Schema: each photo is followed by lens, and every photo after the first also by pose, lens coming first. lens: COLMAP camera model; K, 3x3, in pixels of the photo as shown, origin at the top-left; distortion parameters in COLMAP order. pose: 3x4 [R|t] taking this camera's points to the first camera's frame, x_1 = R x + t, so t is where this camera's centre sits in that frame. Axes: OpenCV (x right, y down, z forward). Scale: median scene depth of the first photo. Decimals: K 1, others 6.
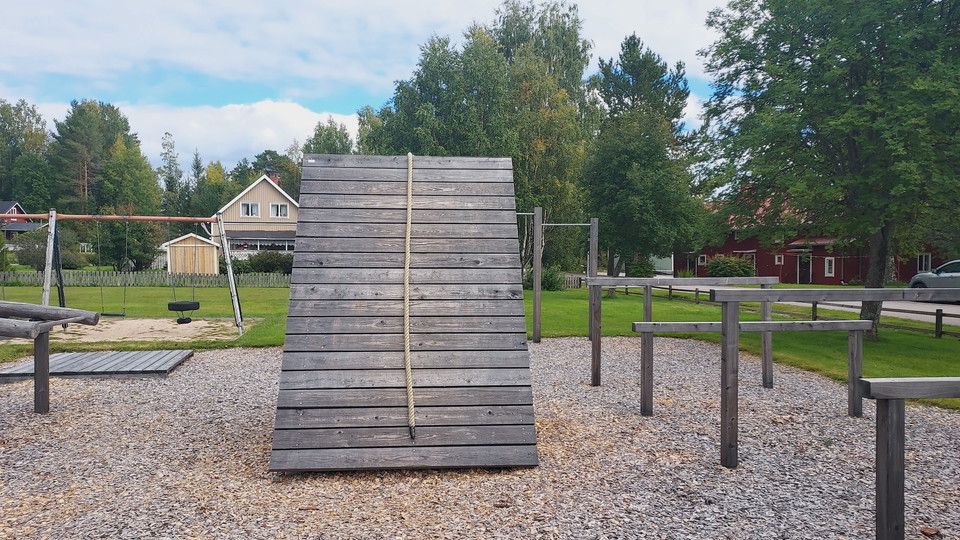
lens RADIAL K [[680.0, 0, 477.3], [0, 680.0, 276.0], [0, 0, 1]] dist [0.050547, -0.034051]
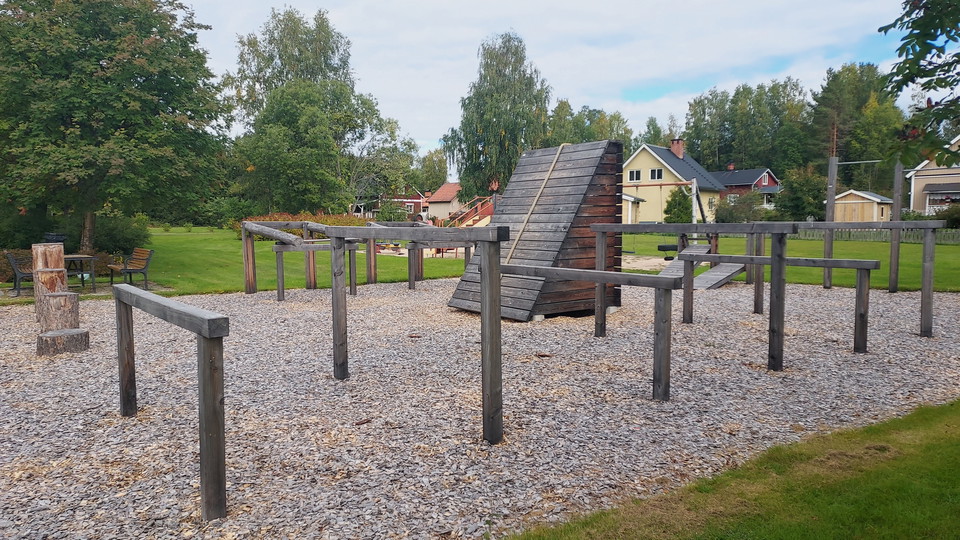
lens RADIAL K [[680.0, 0, 482.7], [0, 680.0, 268.4], [0, 0, 1]] dist [0.050547, -0.034051]
pose [[0.499316, 0.055373, -0.864649, 0.440423], [-0.013352, 0.998329, 0.056223, 0.010439], [0.866317, -0.016528, 0.499221, -0.000577]]
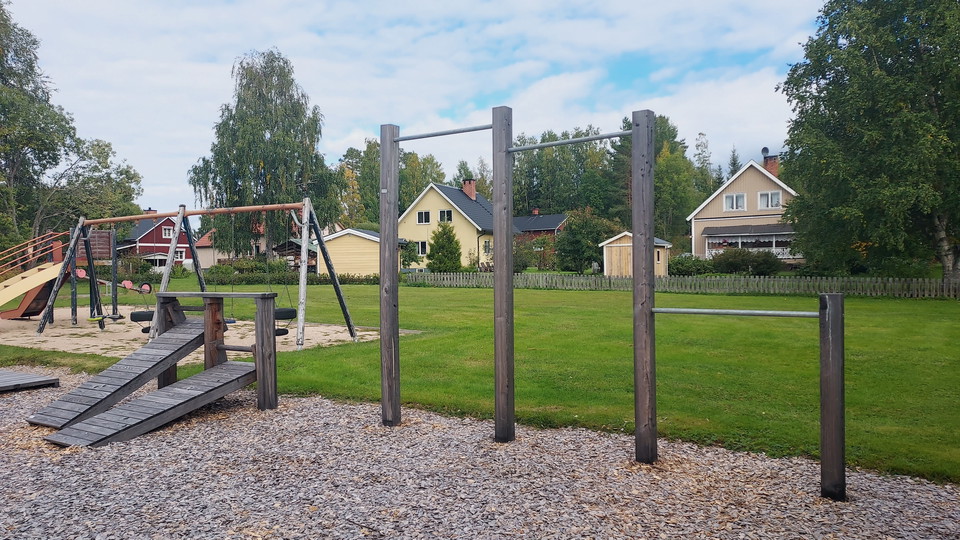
lens RADIAL K [[680.0, 0, 480.8], [0, 680.0, 272.8], [0, 0, 1]] dist [0.050547, -0.034051]
pose [[0.683336, -0.003922, -0.730093, 0.252983], [-0.001775, 0.999974, -0.007033, 0.000235], [0.730101, 0.006101, 0.683311, 0.487993]]
